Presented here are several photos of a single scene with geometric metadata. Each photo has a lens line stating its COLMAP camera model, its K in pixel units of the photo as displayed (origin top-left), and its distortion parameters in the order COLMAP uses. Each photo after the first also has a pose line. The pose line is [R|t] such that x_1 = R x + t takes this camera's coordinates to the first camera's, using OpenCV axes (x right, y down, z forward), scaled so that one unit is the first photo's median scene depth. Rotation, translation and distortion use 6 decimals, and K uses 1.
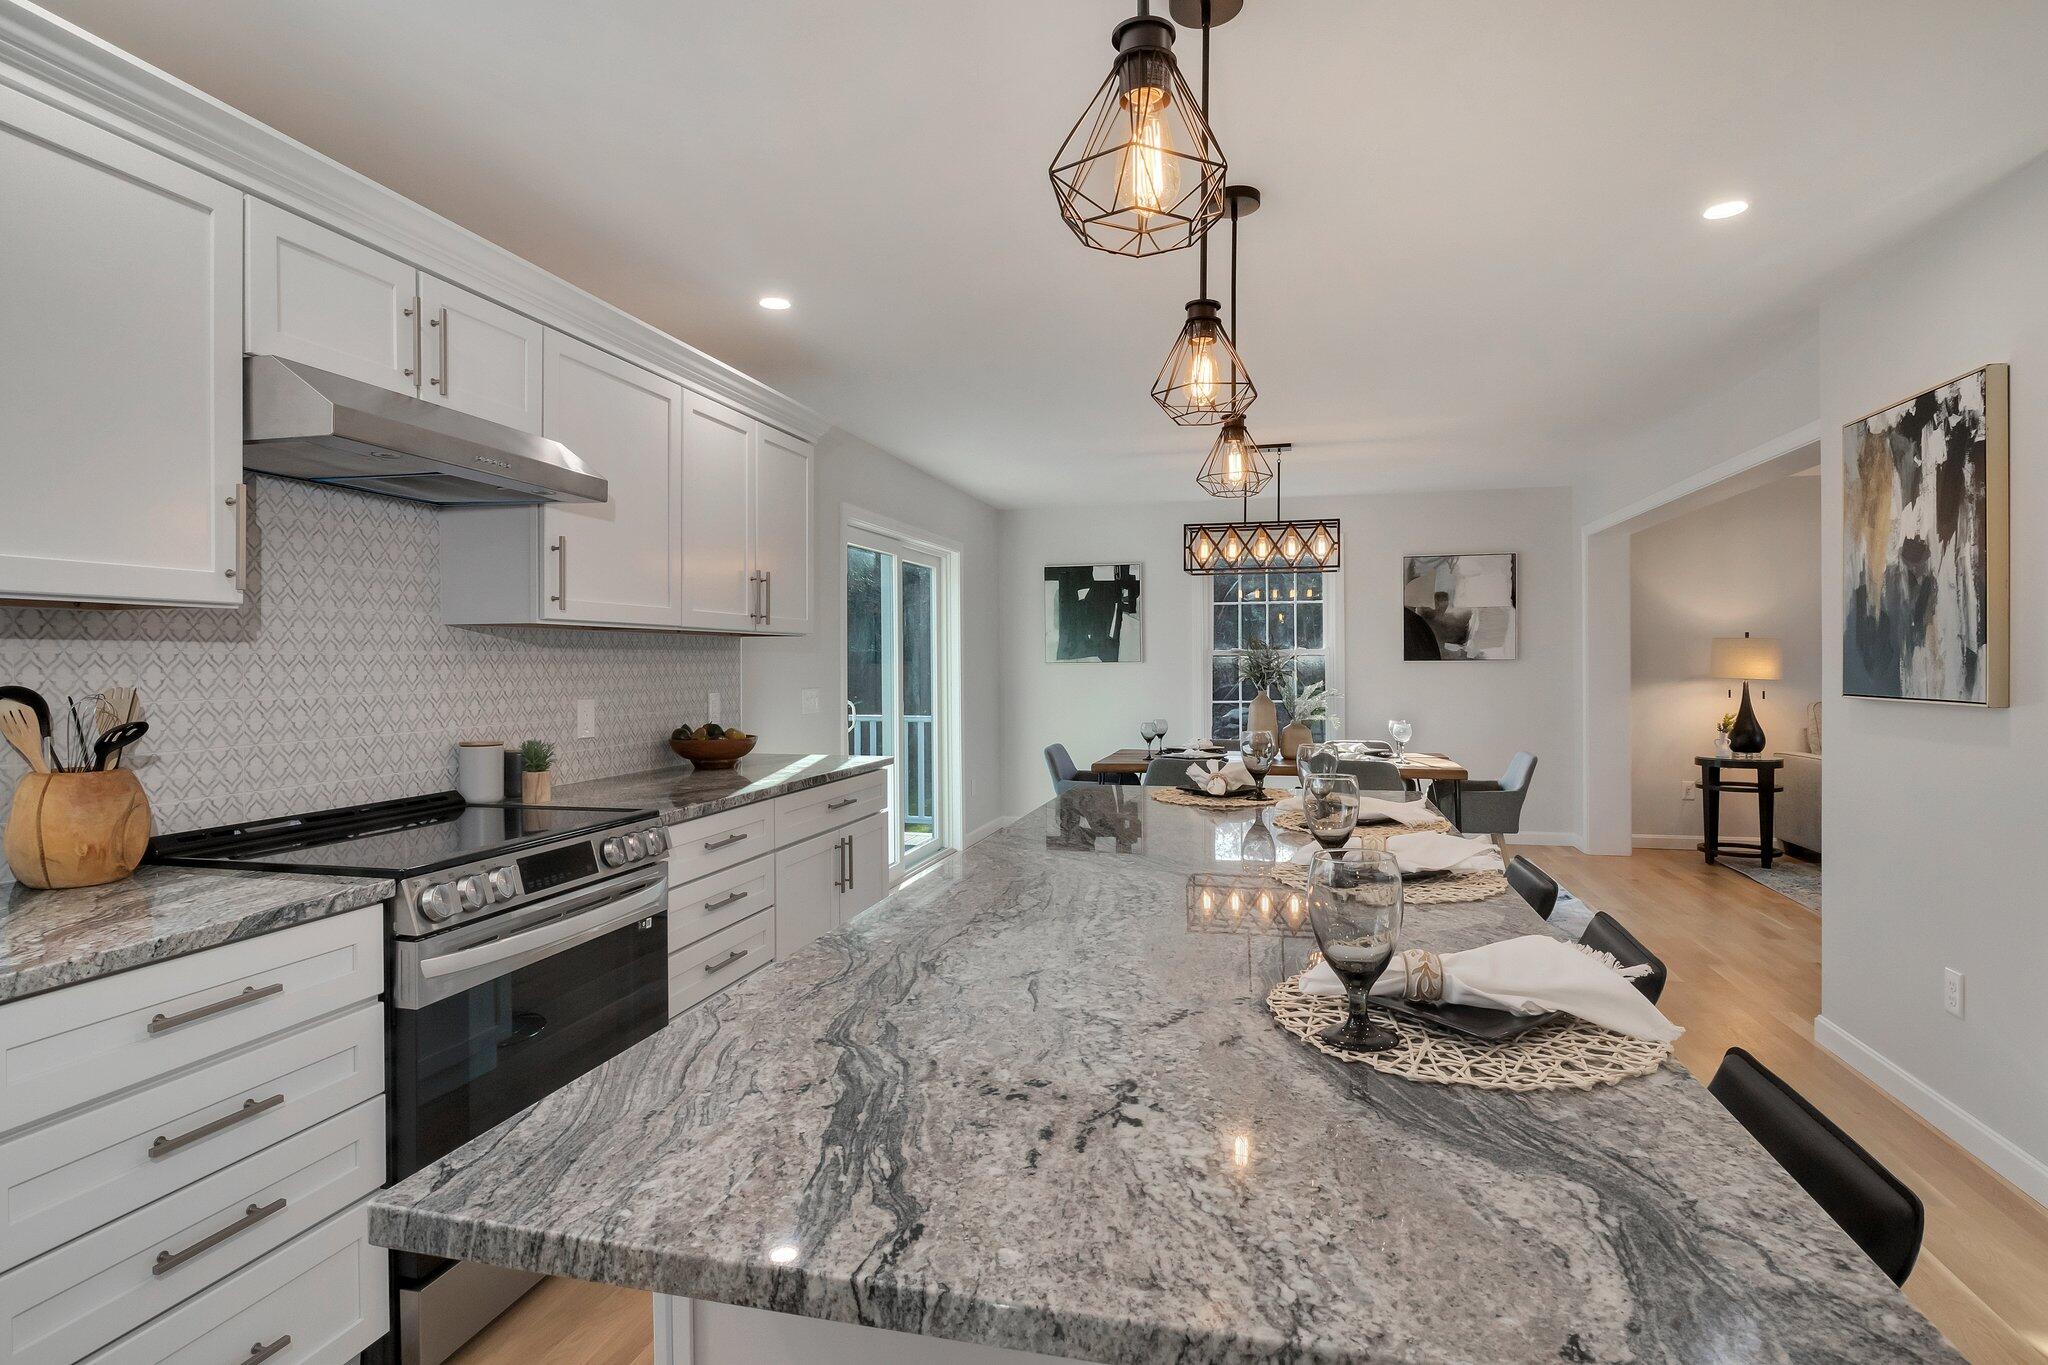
lens RADIAL K [[1030.6, 0, 1036.9], [0, 1030.6, 667.7], [0, 0, 1]] dist [-0.010278, 0.000432]
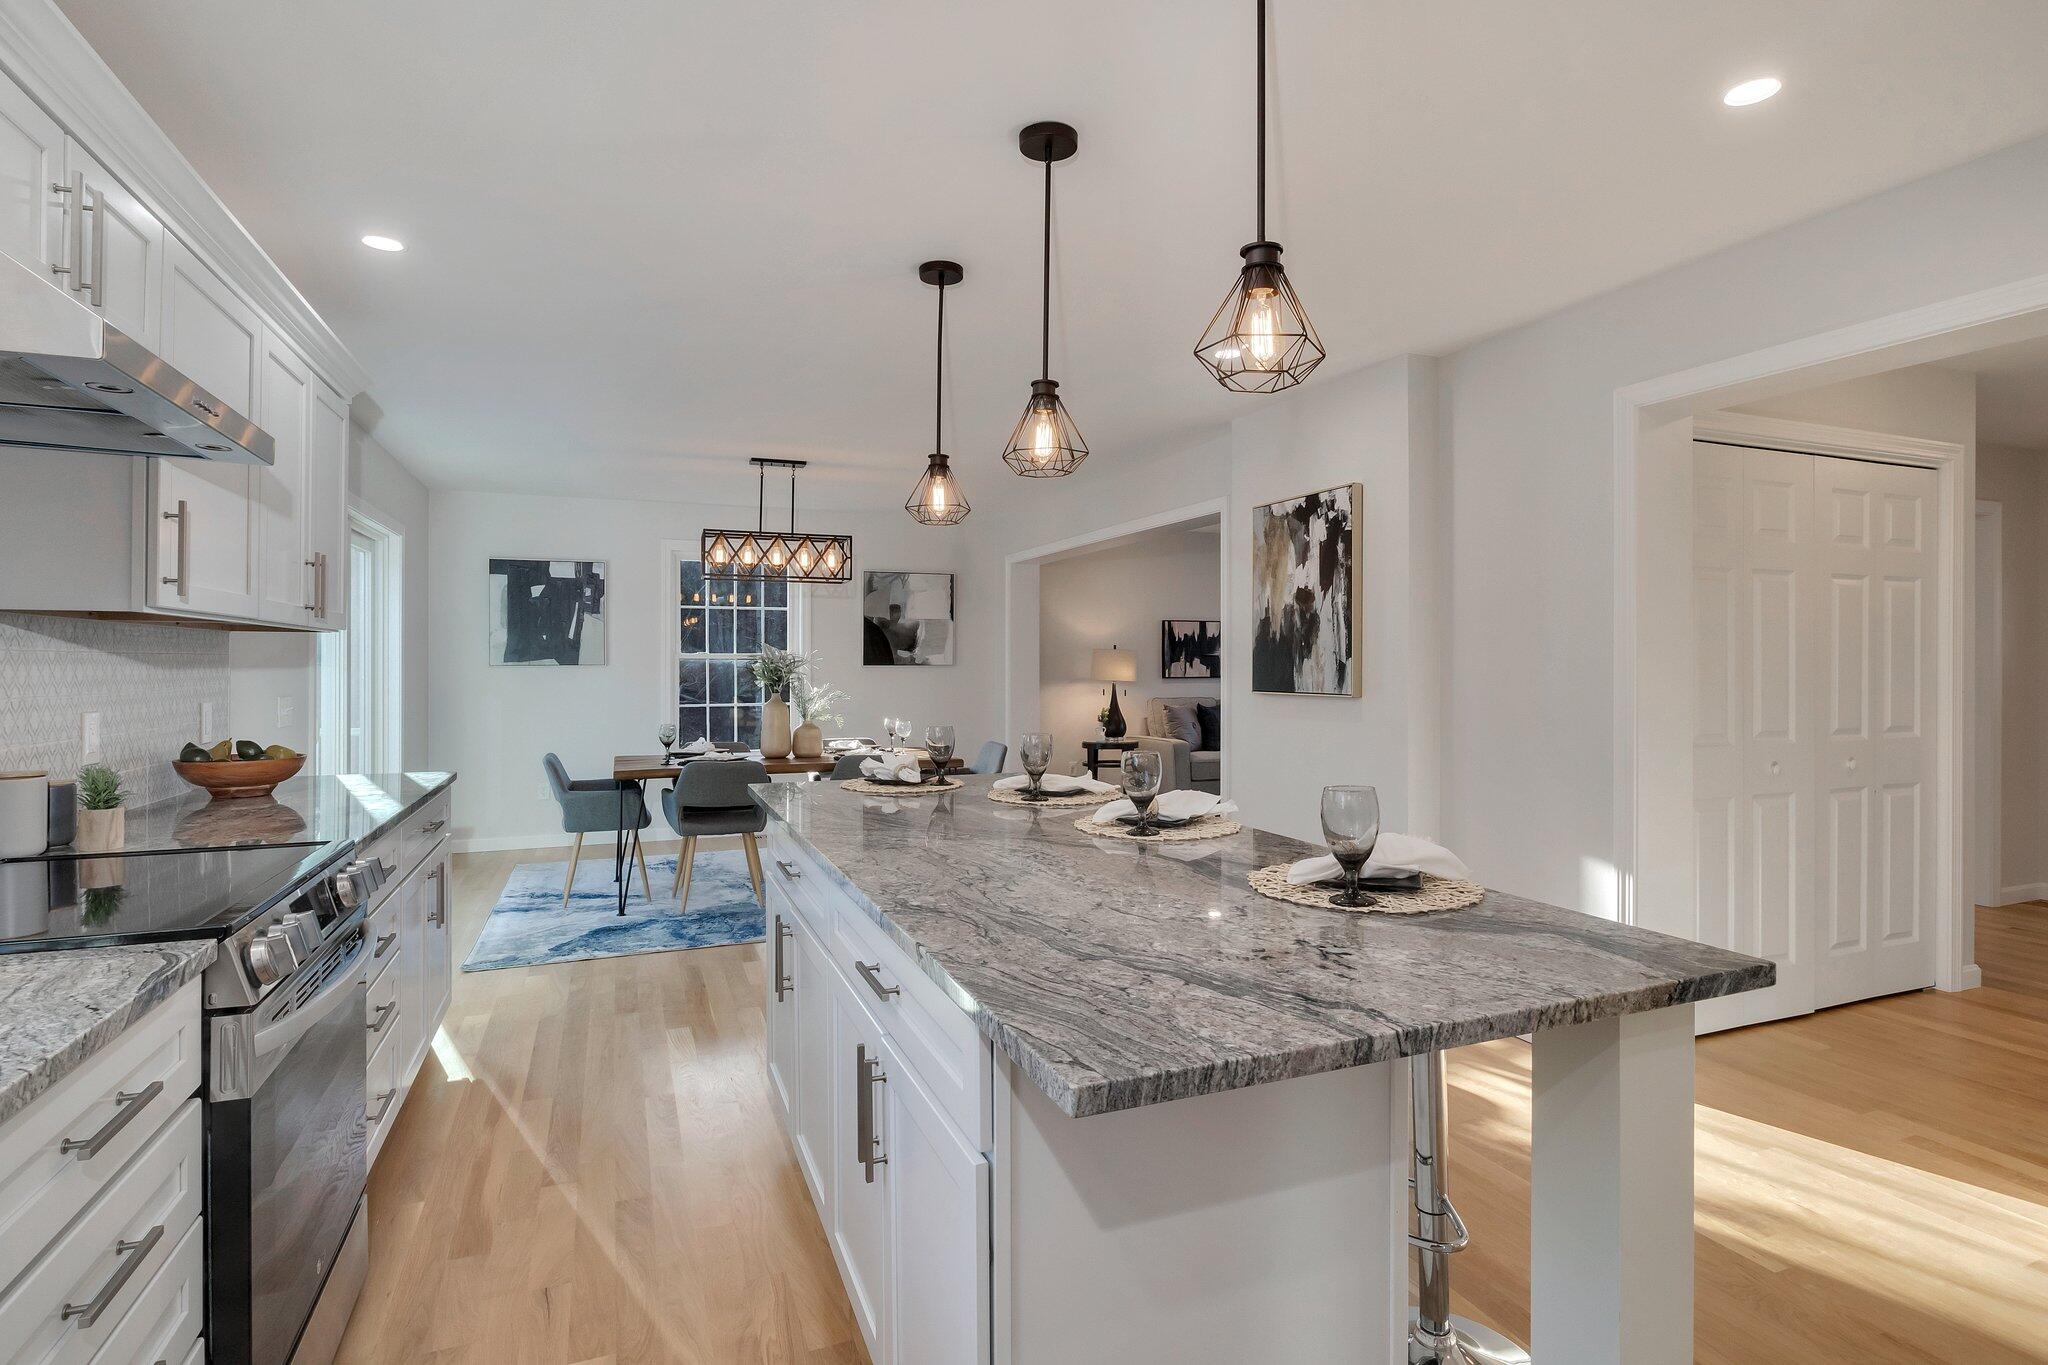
lens RADIAL K [[1030.6, 0, 1036.9], [0, 1030.6, 667.7], [0, 0, 1]] dist [-0.010278, 0.000432]
pose [[0.806806, 0.004005, 0.590802, -0.400859], [-0.001888, 0.999989, -0.004201, 0.000041], [-0.590813, 0.002274, 0.806805, -0.005776]]
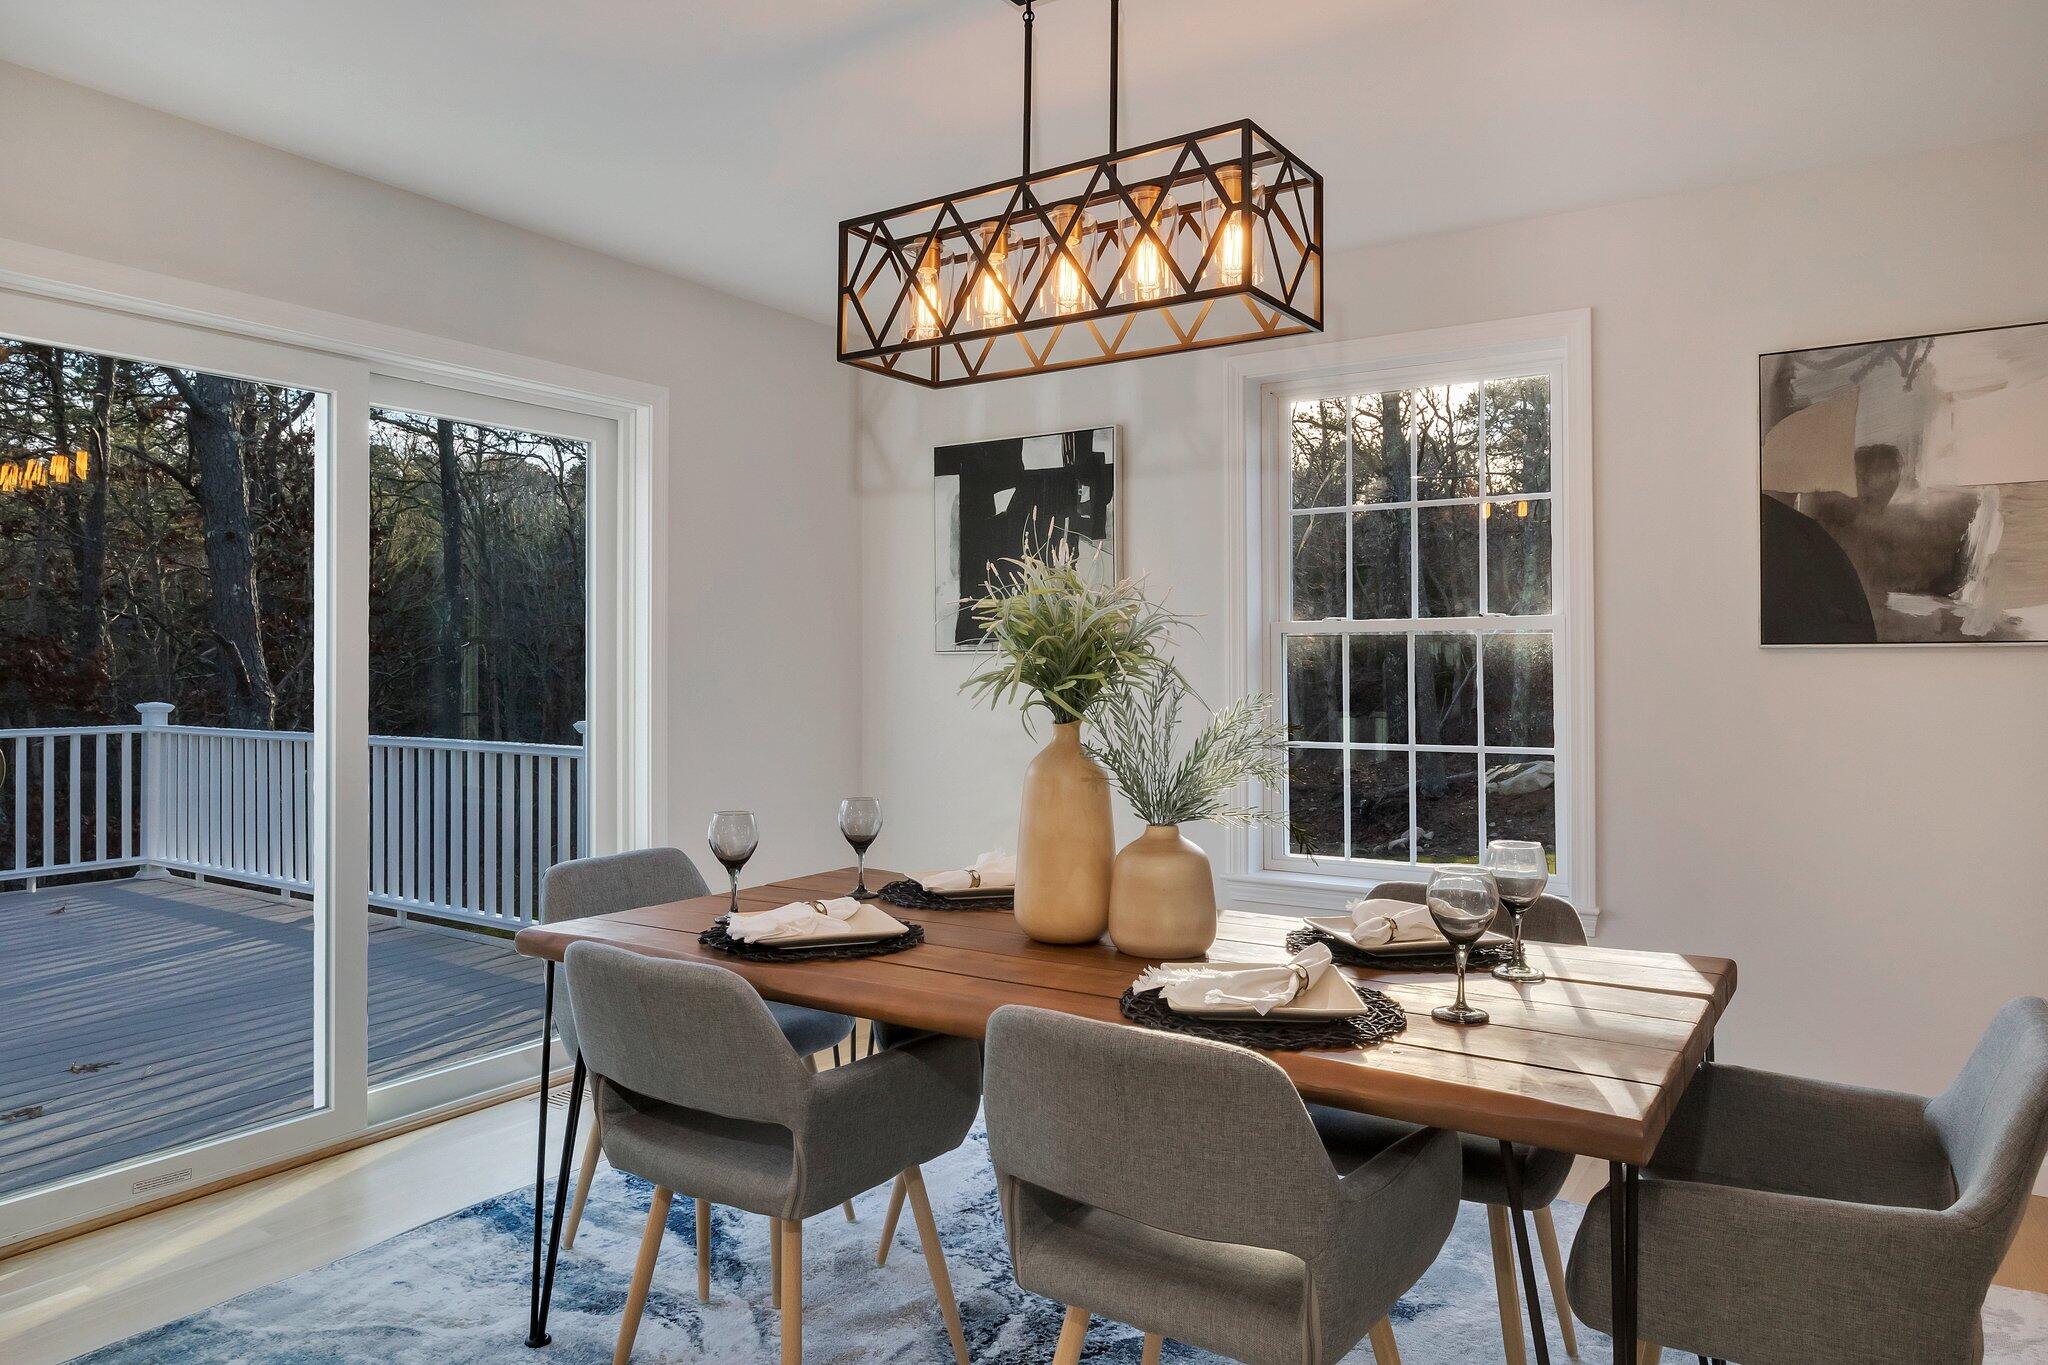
lens RADIAL K [[1308.6, 0, 1023.6], [0, 1308.6, 669.6], [0, 0, 1]] dist [-0.008592, -0.003155]
pose [[0.942734, 0.007659, -0.333457, 0.727128], [-0.009092, 0.999955, -0.002736, 0.015802], [0.333421, 0.005611, 0.942761, 1.324424]]
